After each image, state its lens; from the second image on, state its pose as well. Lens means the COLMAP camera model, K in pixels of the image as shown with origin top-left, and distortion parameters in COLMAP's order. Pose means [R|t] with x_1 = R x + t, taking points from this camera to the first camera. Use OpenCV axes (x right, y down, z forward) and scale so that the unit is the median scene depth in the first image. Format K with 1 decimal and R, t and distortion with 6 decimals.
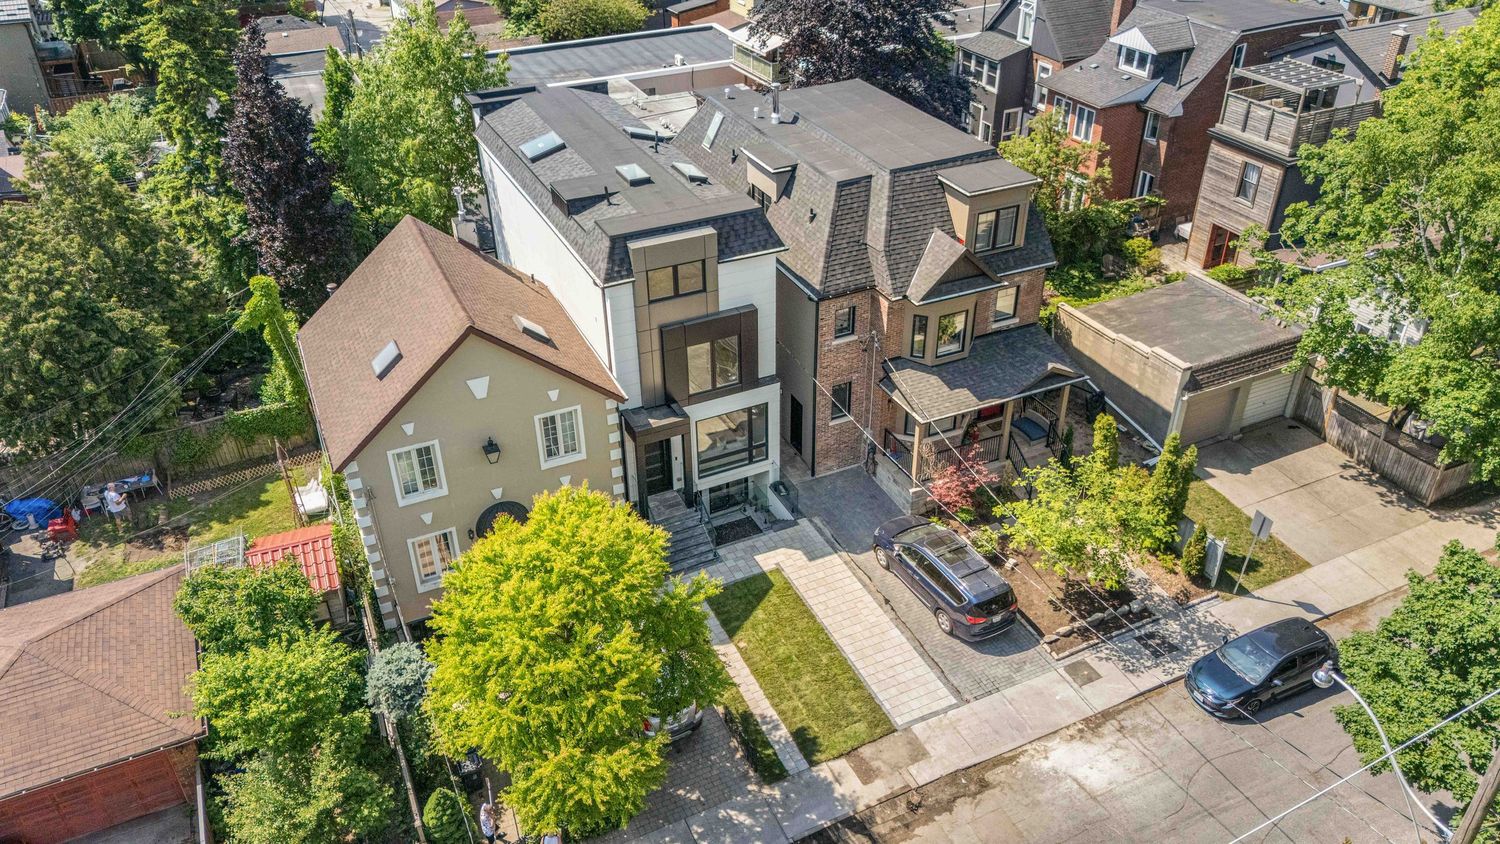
lens RADIAL K [[1098.9, 0, 748.9], [0, 1098.9, 423.7], [0, 0, 1]] dist [0.064679, -0.061399]
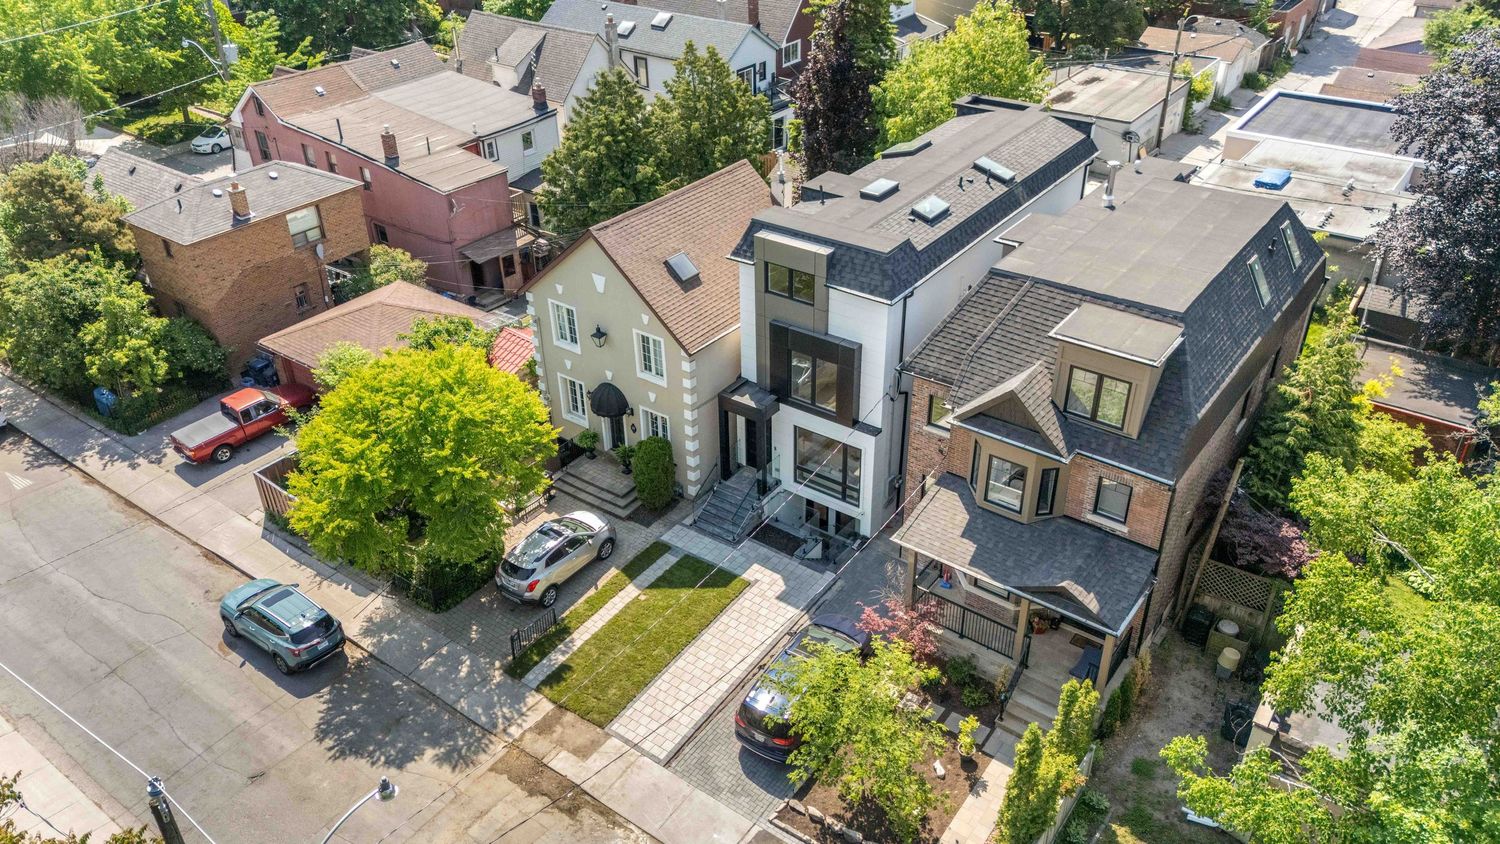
lens RADIAL K [[1098.9, 0, 750.9], [0, 1098.9, 420.9], [0, 0, 1]] dist [0.064679, -0.061399]
pose [[0.472456, 0.472810, -0.743798, 0.703791], [-0.469600, 0.849201, 0.241524, -0.237466], [0.745829, 0.235178, 0.623241, 0.333047]]
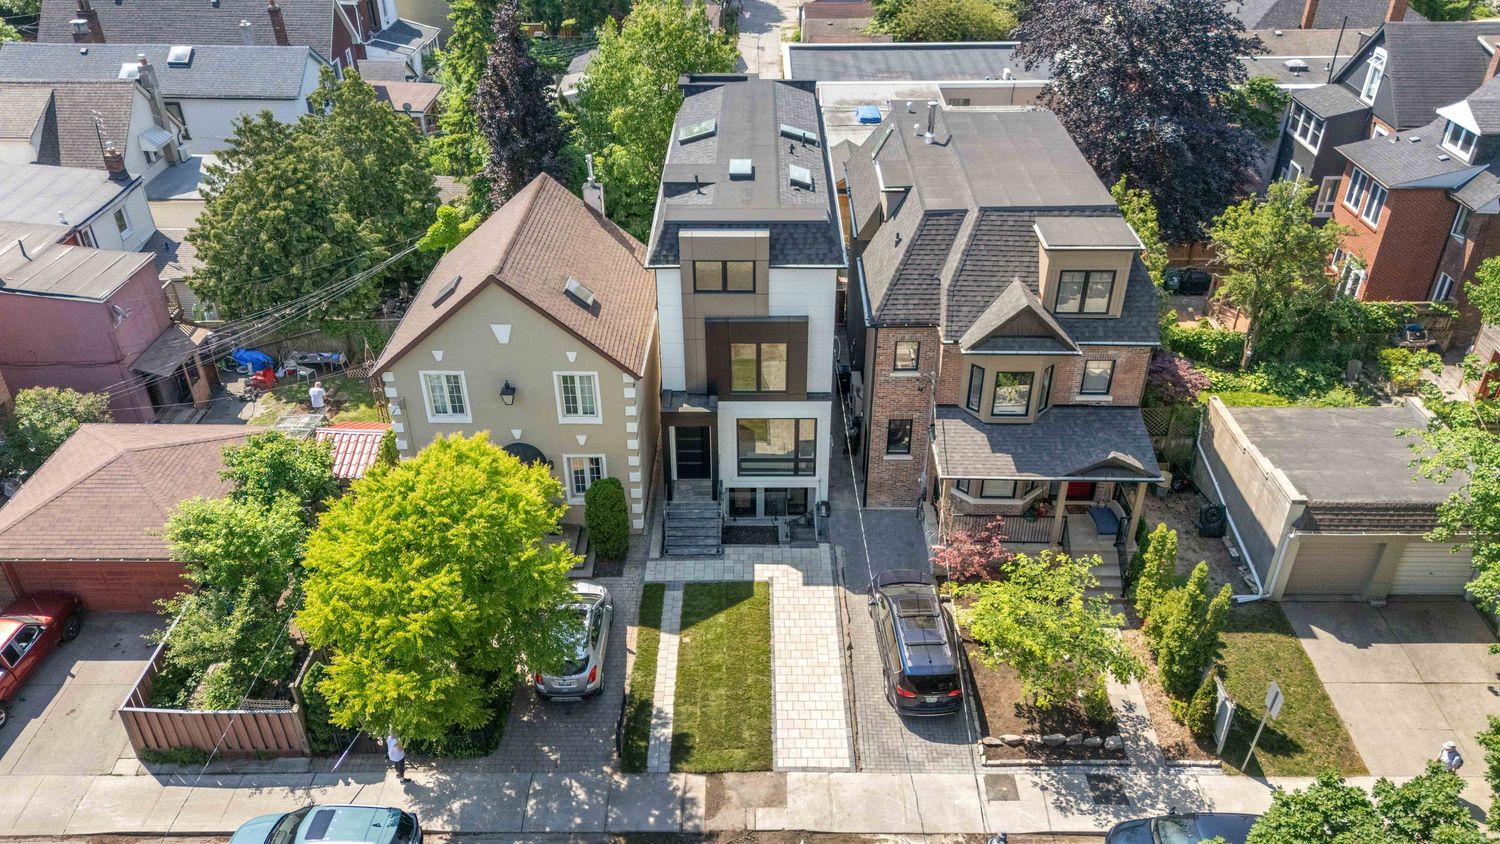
lens RADIAL K [[1098.9, 0, 748.8], [0, 1098.9, 422.0], [0, 0, 1]] dist [0.064679, -0.061399]
pose [[0.898815, 0.242680, -0.365018, 0.334491], [-0.243349, 0.968897, 0.044949, -0.047661], [0.364573, 0.048426, 0.929915, 0.067156]]
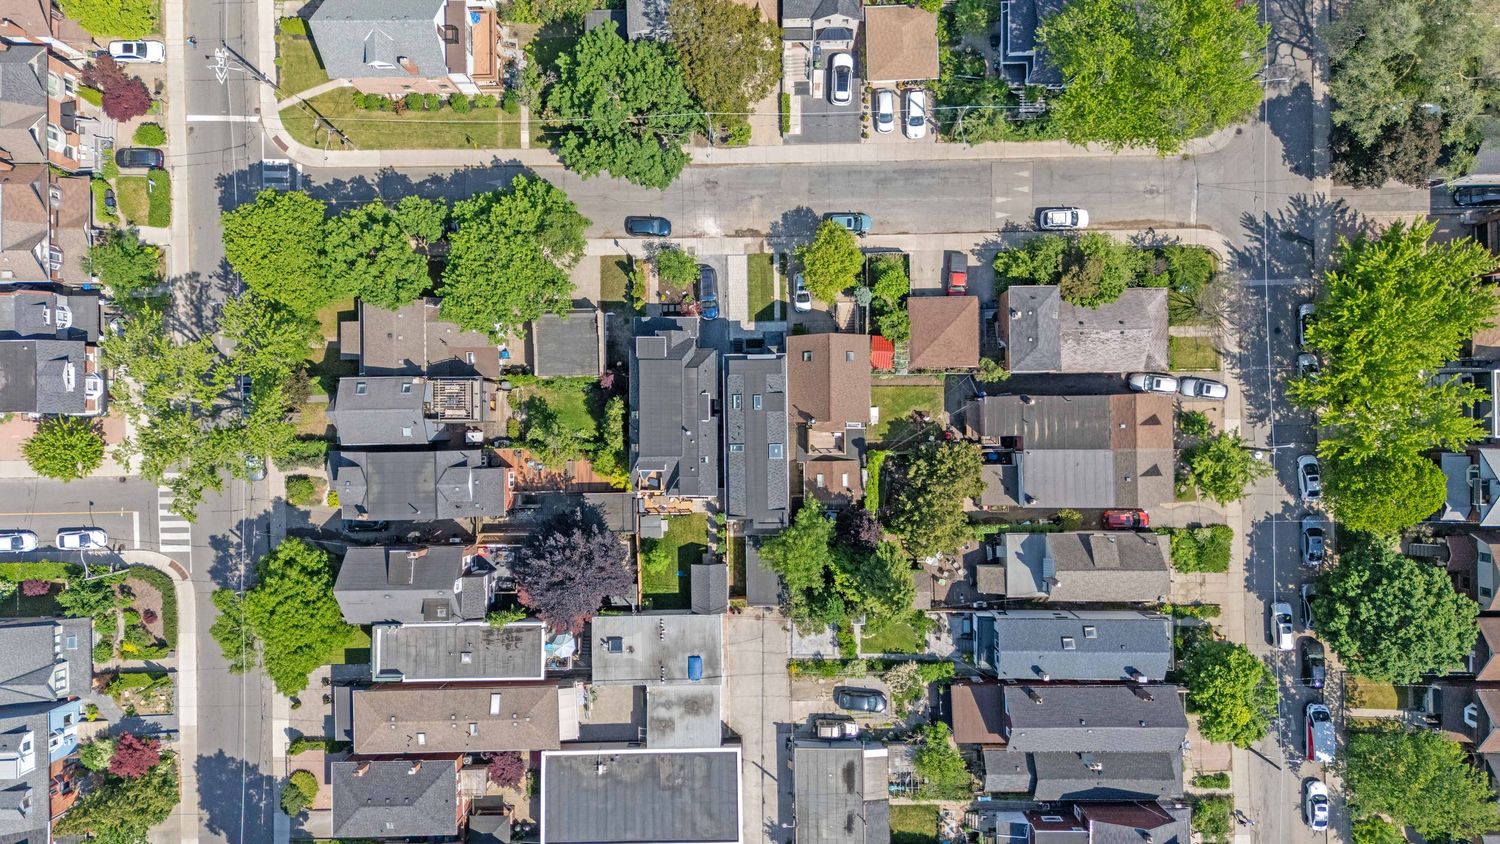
lens RADIAL K [[1098.9, 0, 749.2], [0, 1098.9, 418.5], [0, 0, 1]] dist [0.064679, -0.061399]
pose [[-0.907637, -0.418127, 0.036951, -0.213126], [0.257688, -0.485544, 0.835370, -2.717625], [-0.331350, 0.767735, 0.548444, -0.564950]]
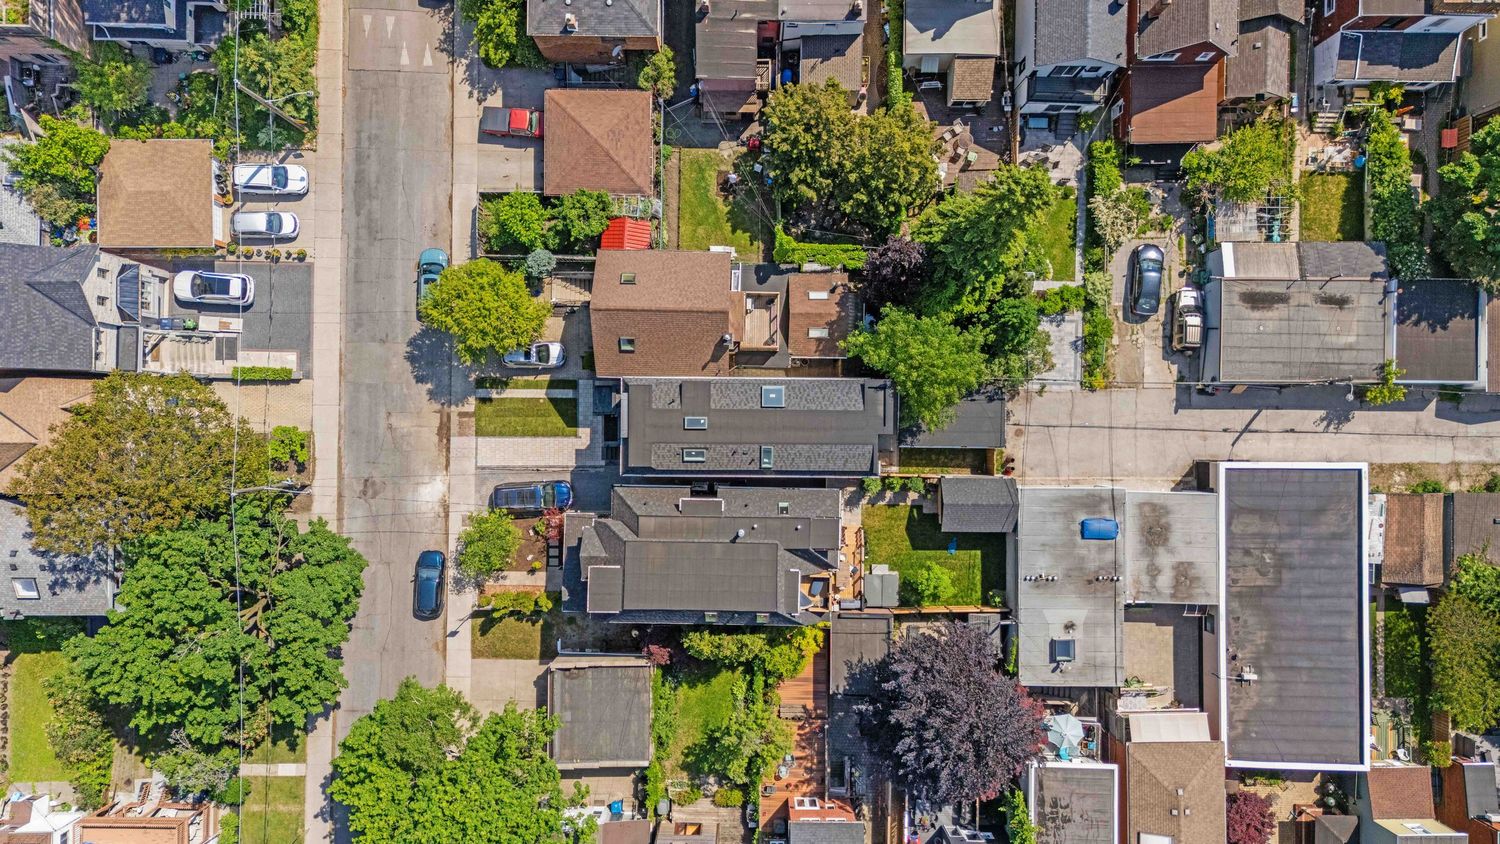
lens RADIAL K [[1098.9, 0, 750.8], [0, 1098.9, 419.4], [0, 0, 1]] dist [0.064679, -0.061399]
pose [[-0.438569, 0.898695, 0.002237, -0.157818], [-0.492971, -0.242653, 0.835523, -1.841971], [0.751423, 0.365332, 0.549451, 0.047549]]
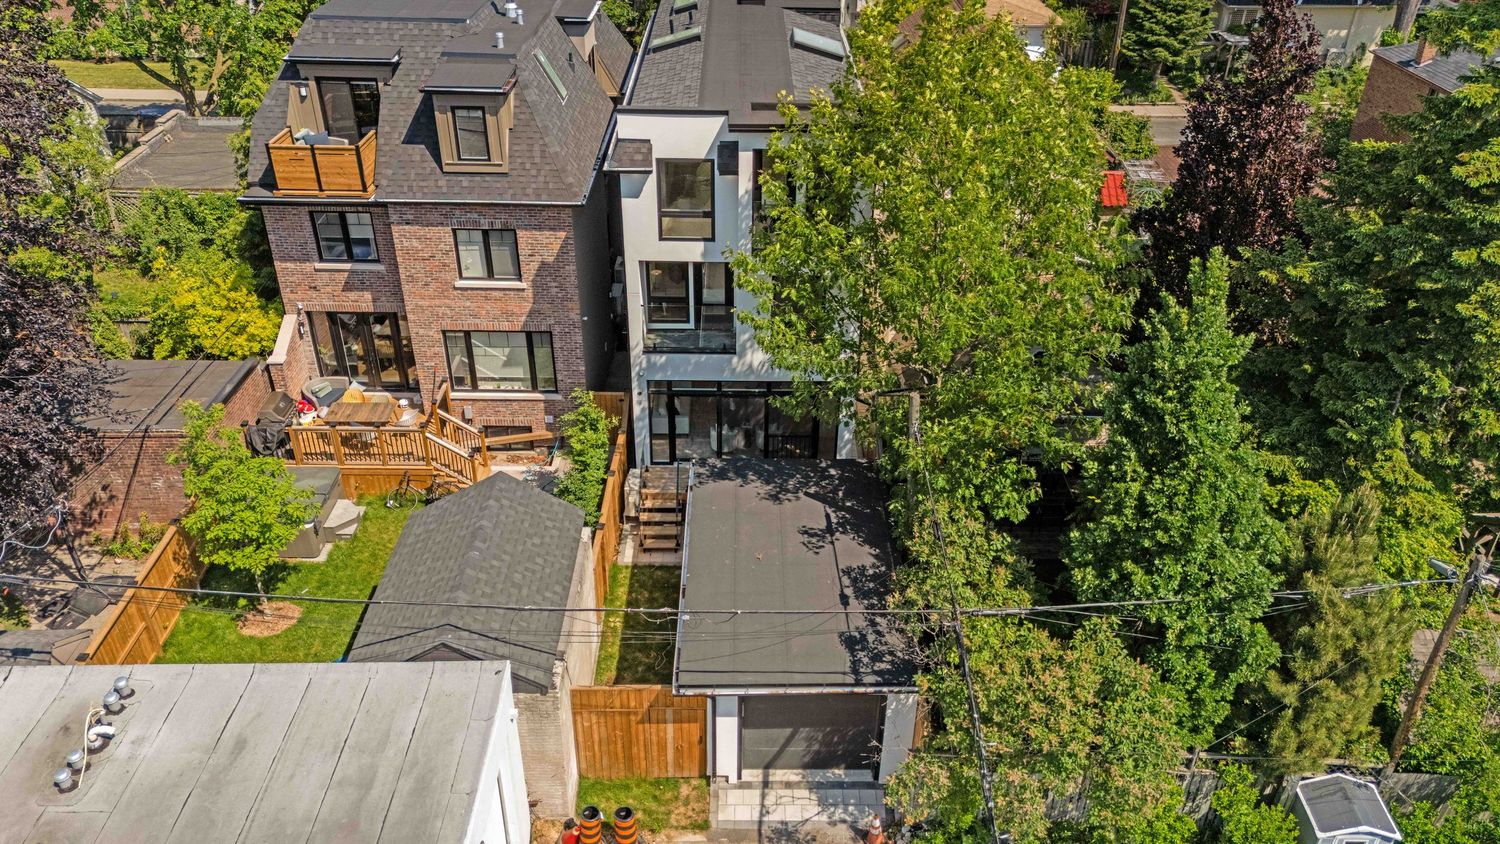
lens RADIAL K [[1098.9, 0, 743.9], [0, 1098.9, 410.2], [0, 0, 1]] dist [0.064679, -0.061399]
pose [[-0.903256, -0.217816, 0.369708, -0.518050], [0.244856, 0.445911, 0.860935, -0.868960], [-0.352382, 0.868170, -0.349439, 1.632488]]
